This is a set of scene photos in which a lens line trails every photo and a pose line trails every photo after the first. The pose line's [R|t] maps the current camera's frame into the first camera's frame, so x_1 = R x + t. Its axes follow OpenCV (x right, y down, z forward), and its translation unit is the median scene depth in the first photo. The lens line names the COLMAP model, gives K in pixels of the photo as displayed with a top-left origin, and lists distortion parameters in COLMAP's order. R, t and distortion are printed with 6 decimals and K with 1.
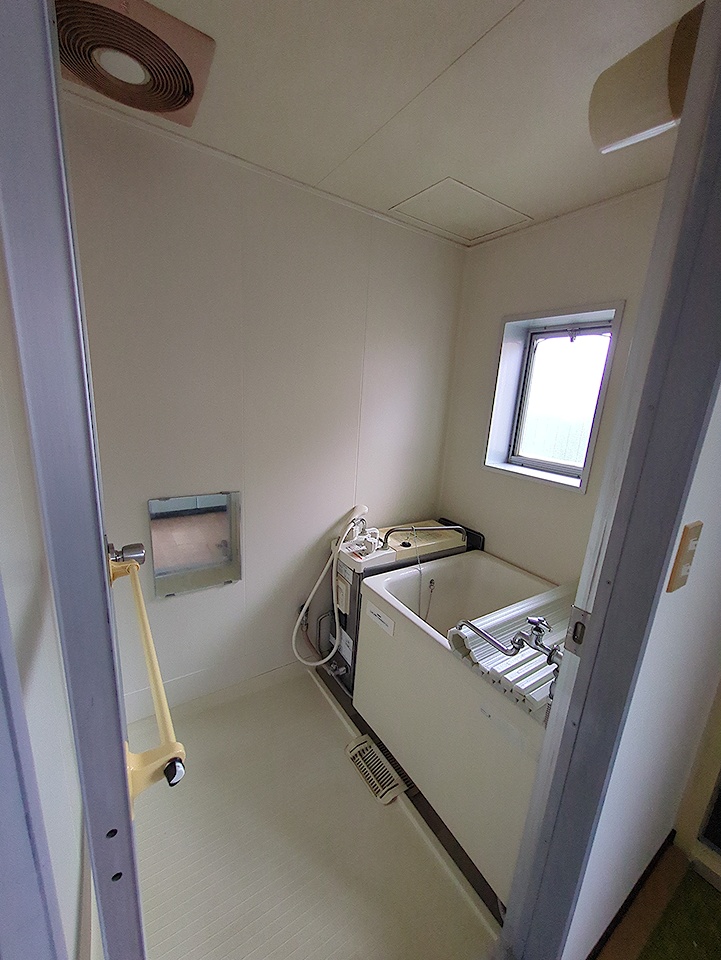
lens RADIAL K [[379.5, 0, 359.8], [0, 379.5, 479.4], [0, 0, 1]] dist [-0.000506, 0.000412]
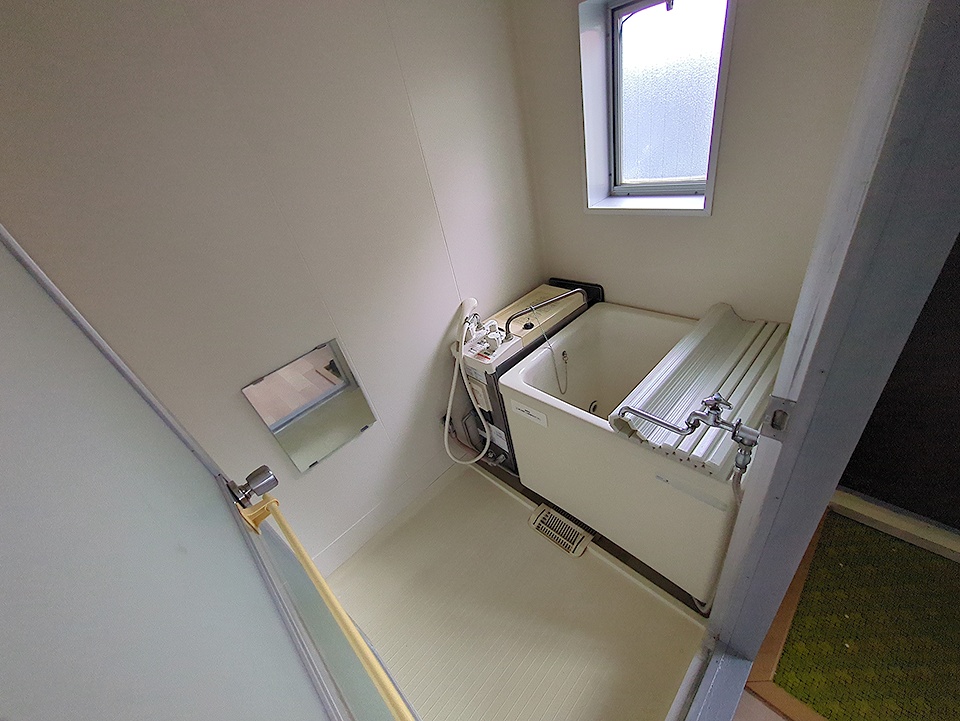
lens RADIAL K [[379.5, 0, 483.5], [0, 379.5, 360.8], [0, 0, 1]] dist [-0.000506, 0.000412]
pose [[0.946910, -0.321040, 0.017147, -0.026097], [0.296910, 0.893703, 0.336362, -0.099001], [-0.123310, -0.313413, 0.941577, 0.114484]]
